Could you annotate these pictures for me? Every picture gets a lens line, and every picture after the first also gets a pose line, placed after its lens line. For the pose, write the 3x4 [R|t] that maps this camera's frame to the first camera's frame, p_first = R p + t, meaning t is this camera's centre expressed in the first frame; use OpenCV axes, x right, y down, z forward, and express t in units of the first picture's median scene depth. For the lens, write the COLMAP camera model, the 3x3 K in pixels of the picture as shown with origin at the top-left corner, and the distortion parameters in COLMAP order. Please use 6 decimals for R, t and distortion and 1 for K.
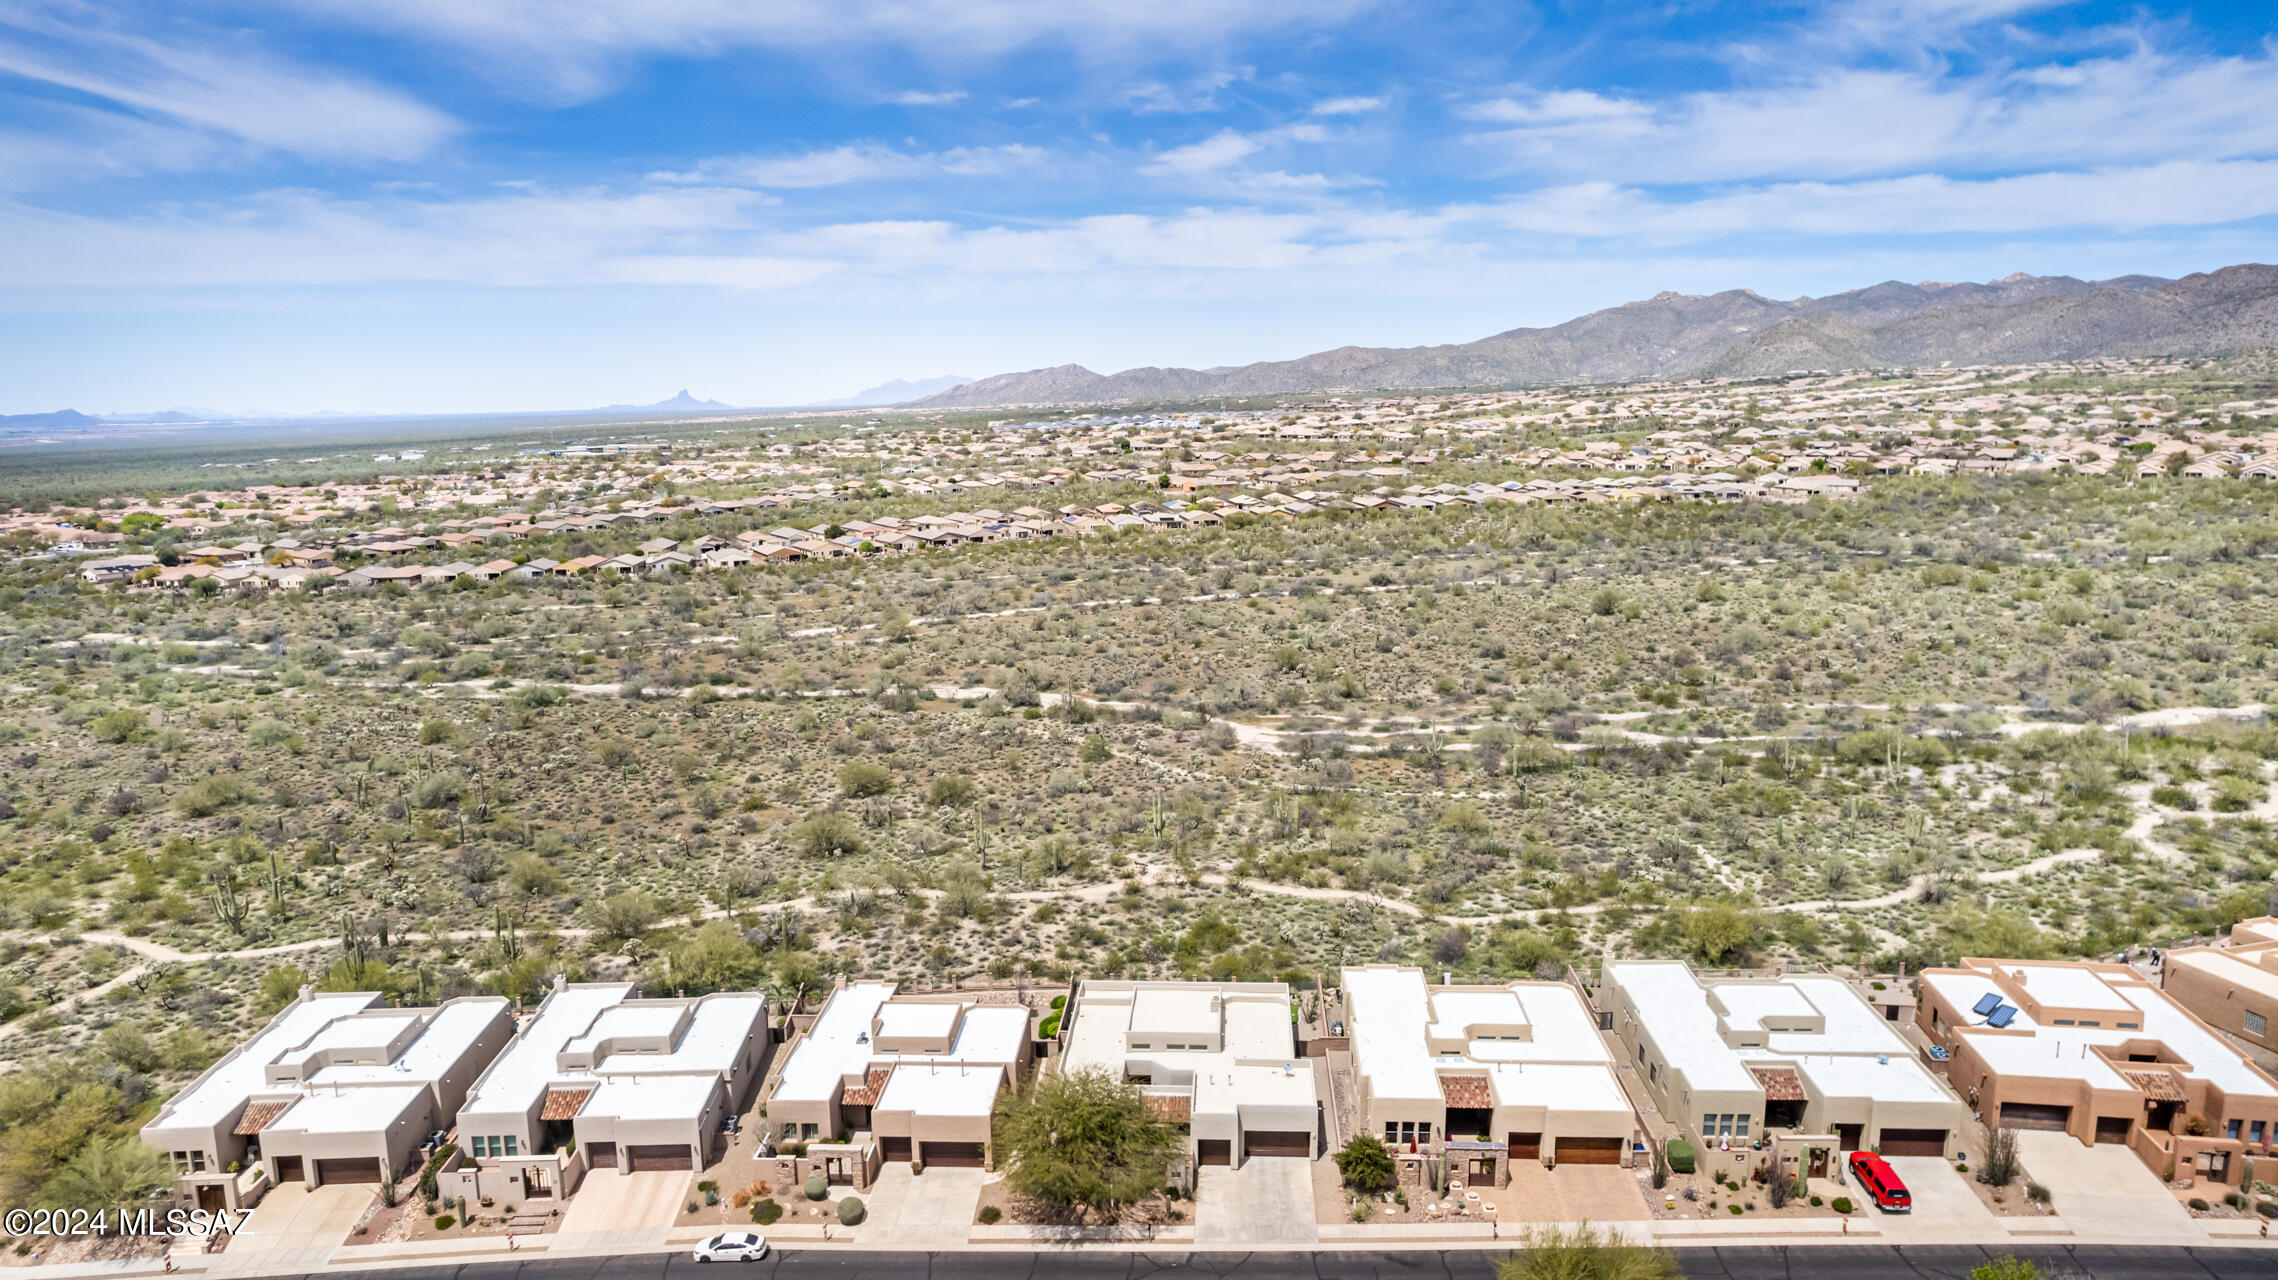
lens RADIAL K [[1464.5, 0, 1150.0], [0, 1464.5, 640.6], [0, 0, 1]] dist [-0.078924, 0.069512]
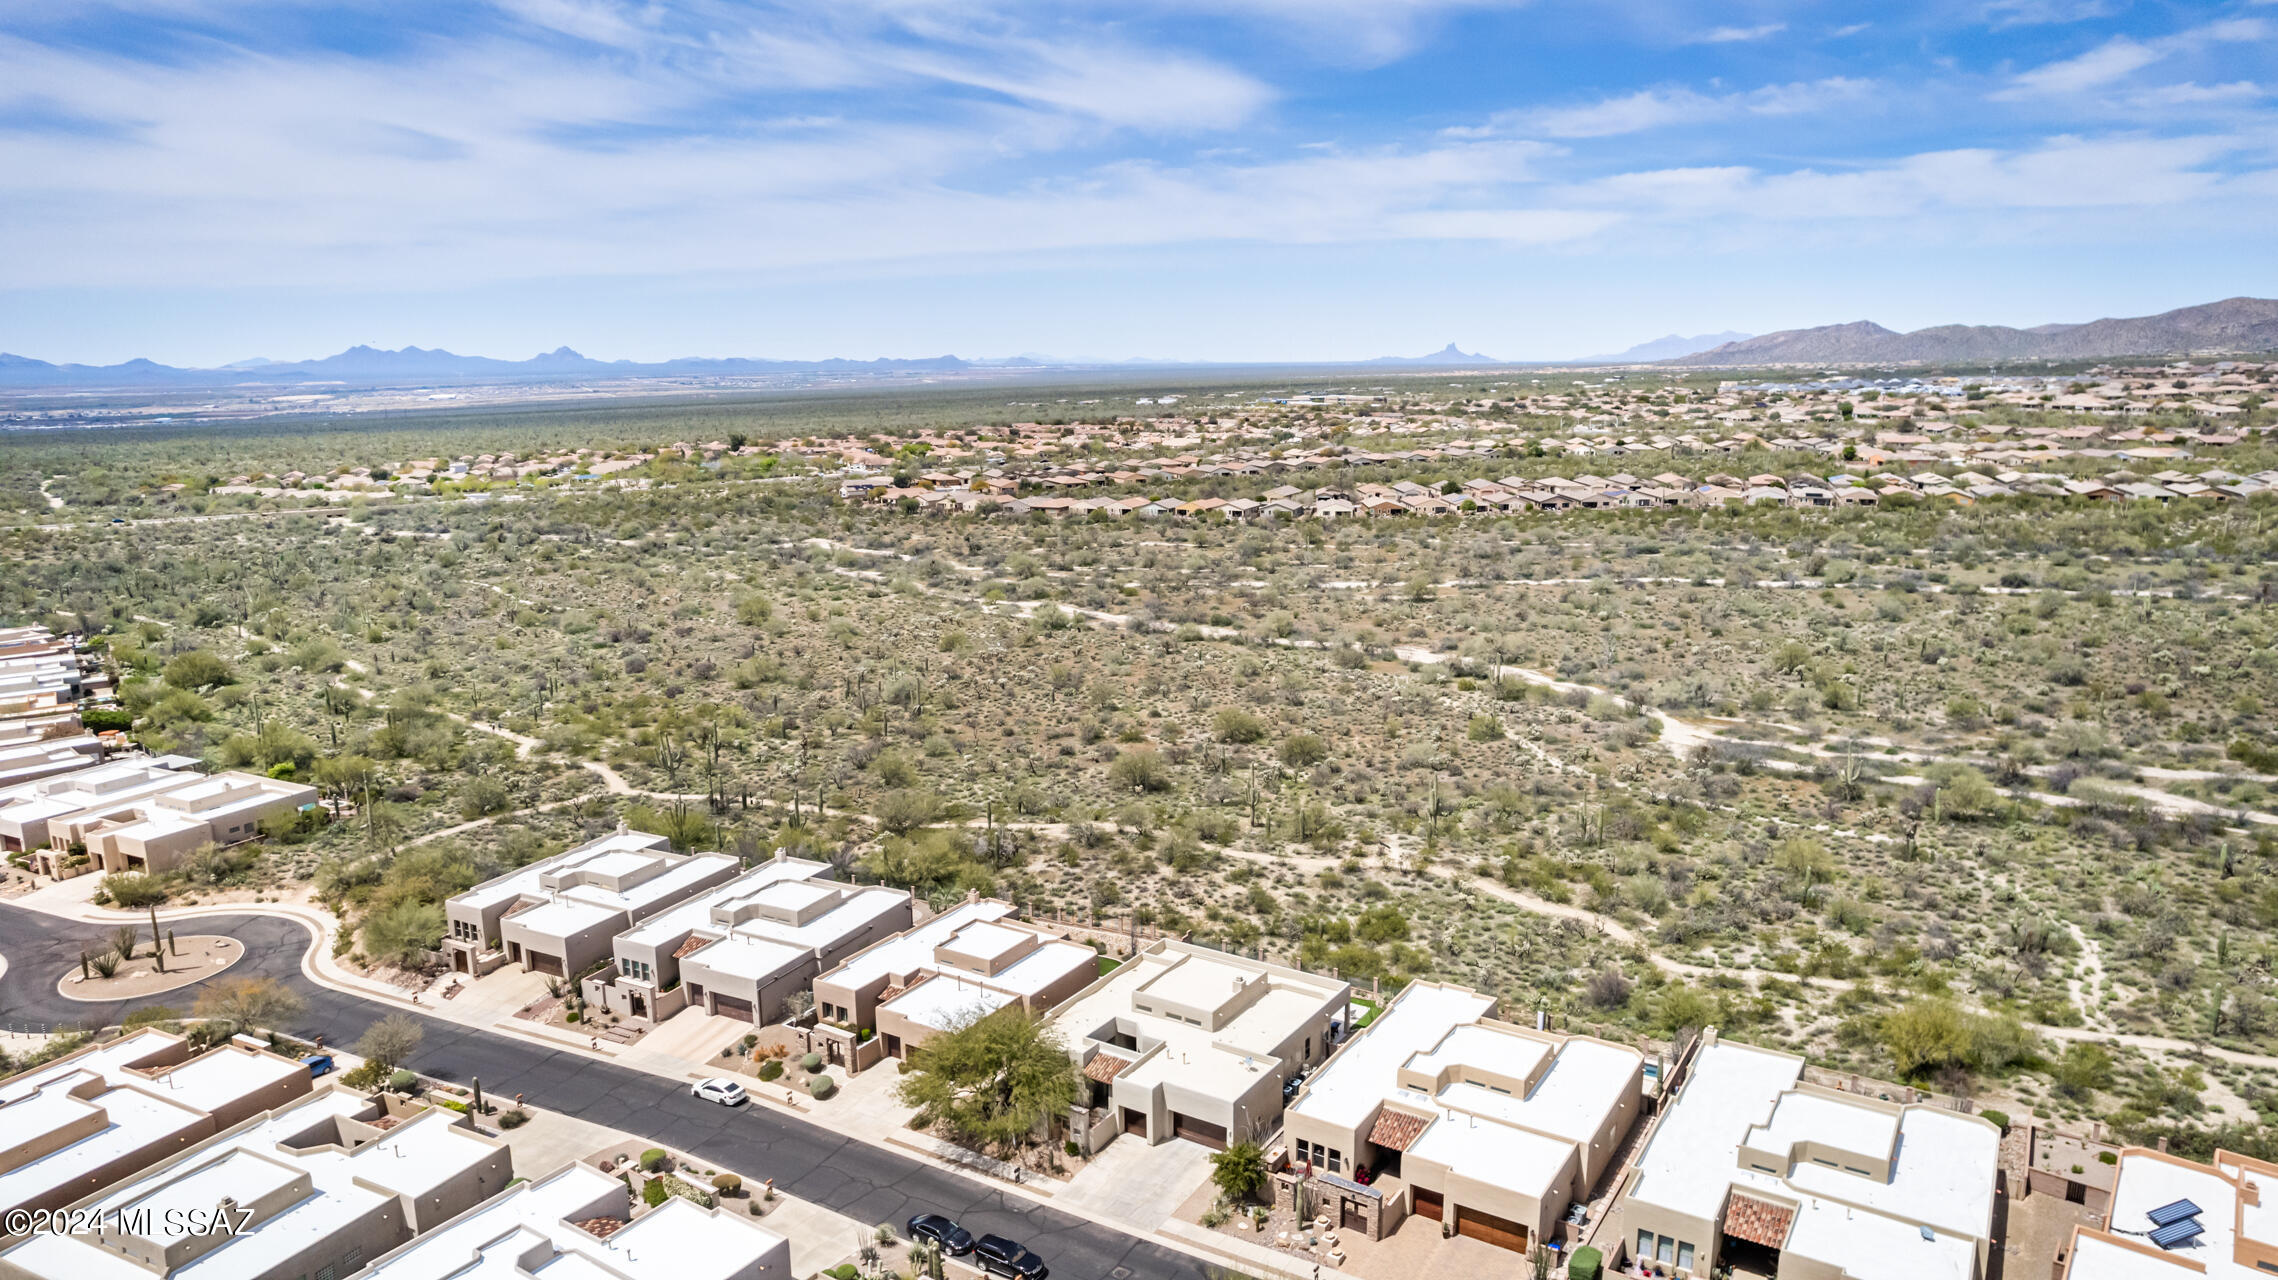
lens RADIAL K [[1466.0, 0, 1151.6], [0, 1466.0, 650.2], [0, 0, 1]] dist [-0.083296, 0.074023]
pose [[0.872560, 0.103355, -0.477449, 0.278930], [-0.085755, 0.994592, 0.058582, -0.016445], [0.480922, -0.010173, 0.876705, 0.075211]]
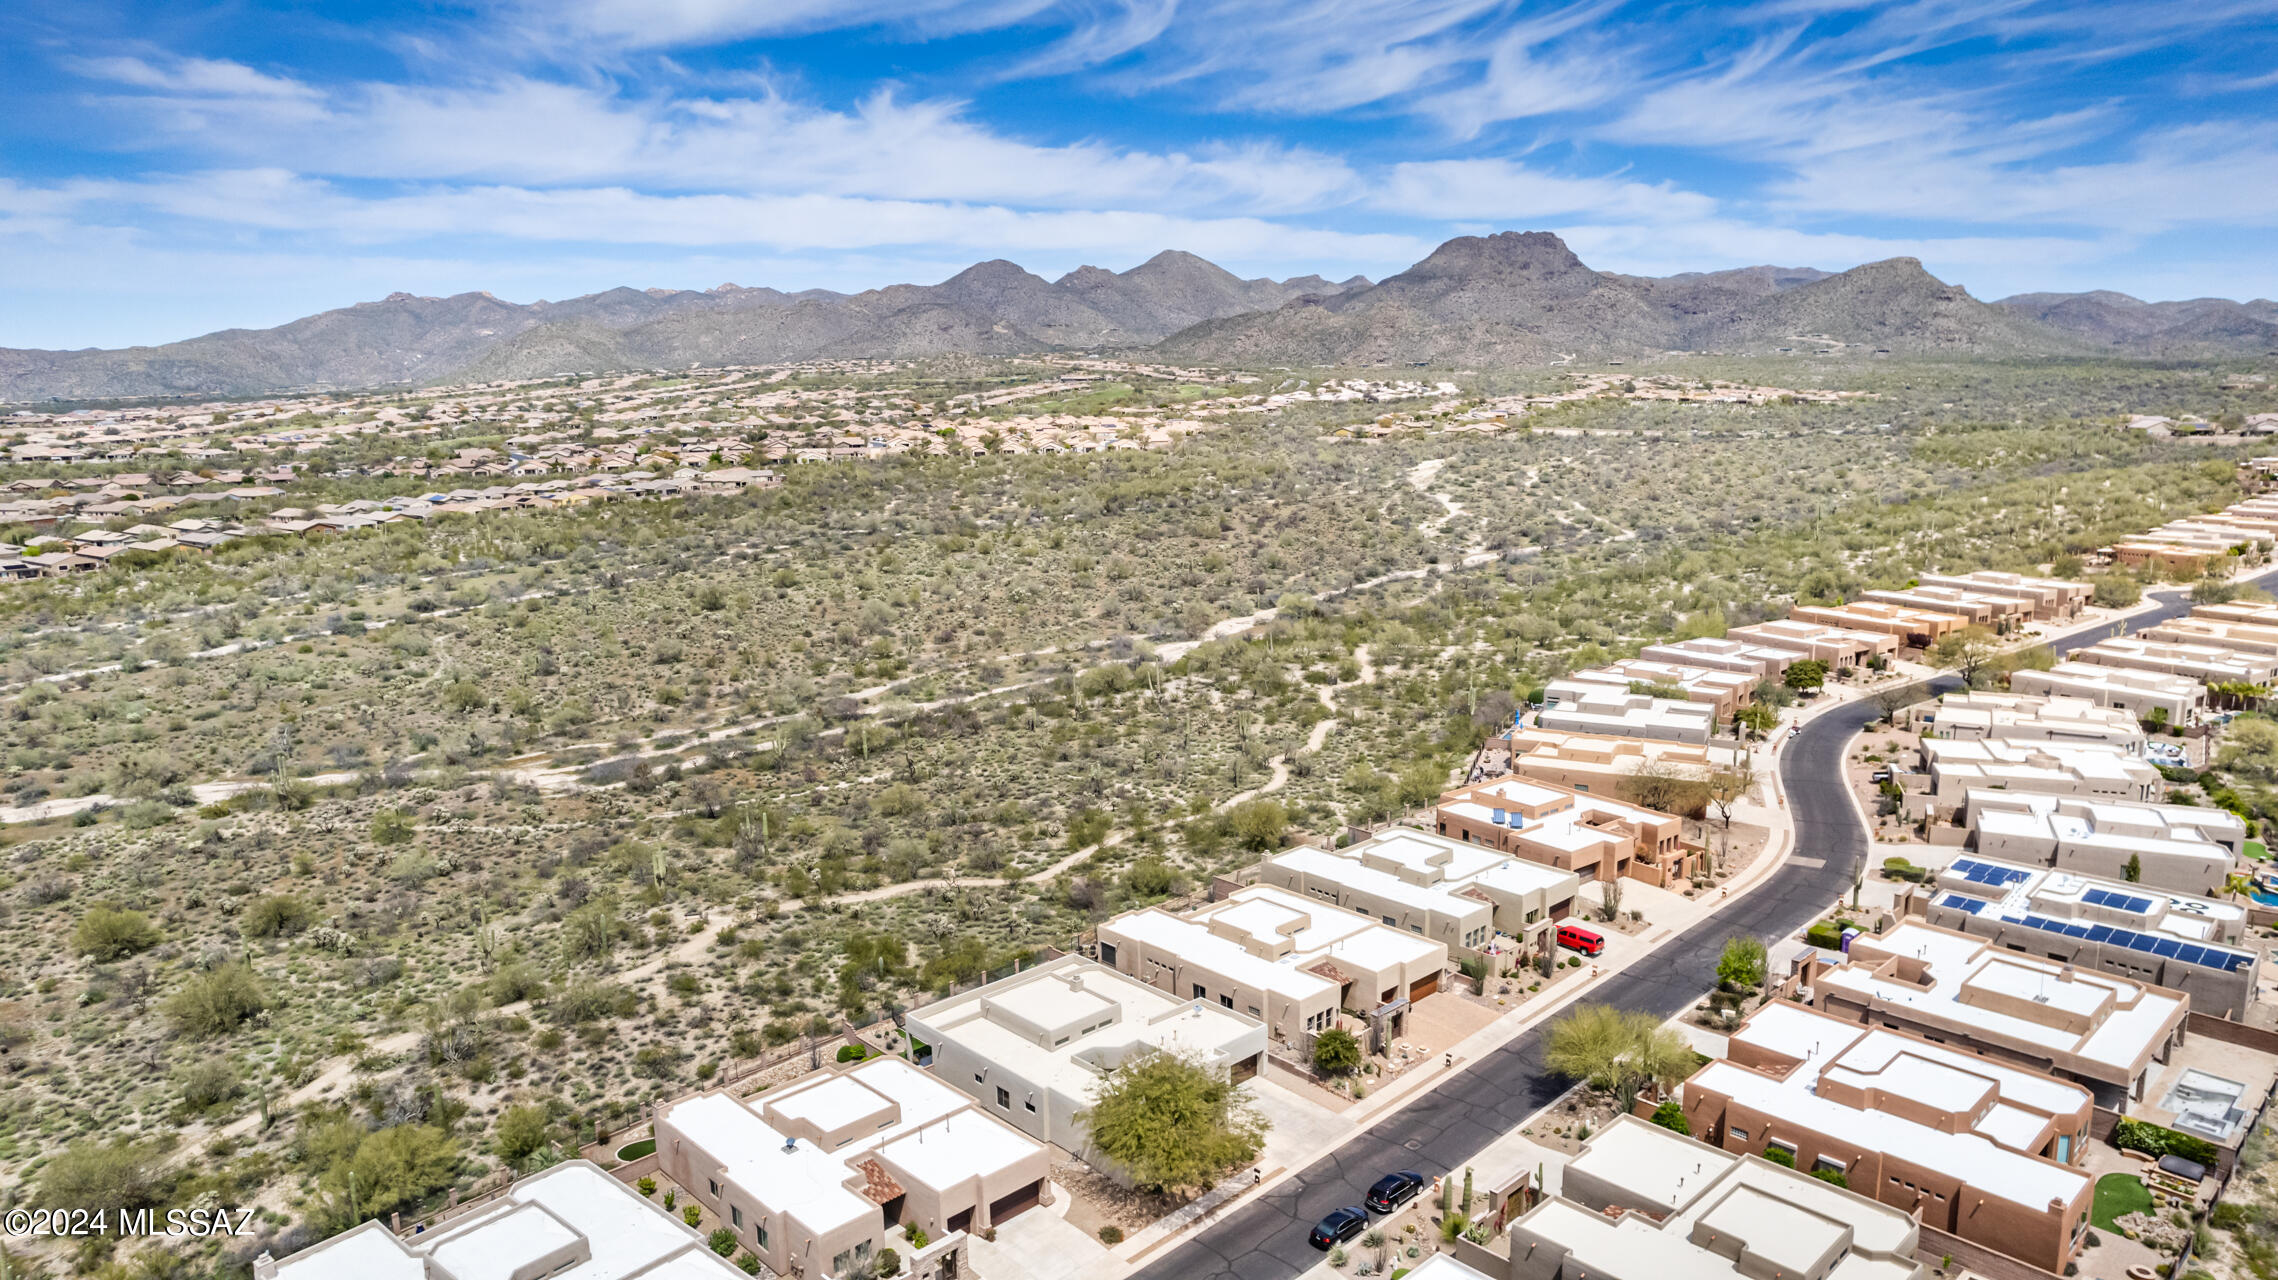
lens RADIAL K [[1464.5, 0, 1150.0], [0, 1464.5, 640.6], [0, 0, 1]] dist [-0.078924, 0.069512]
pose [[0.683038, -0.130732, 0.718587, -0.391855], [0.132450, 0.989709, 0.054159, -0.021383], [-0.718273, 0.058185, 0.693325, 0.159215]]
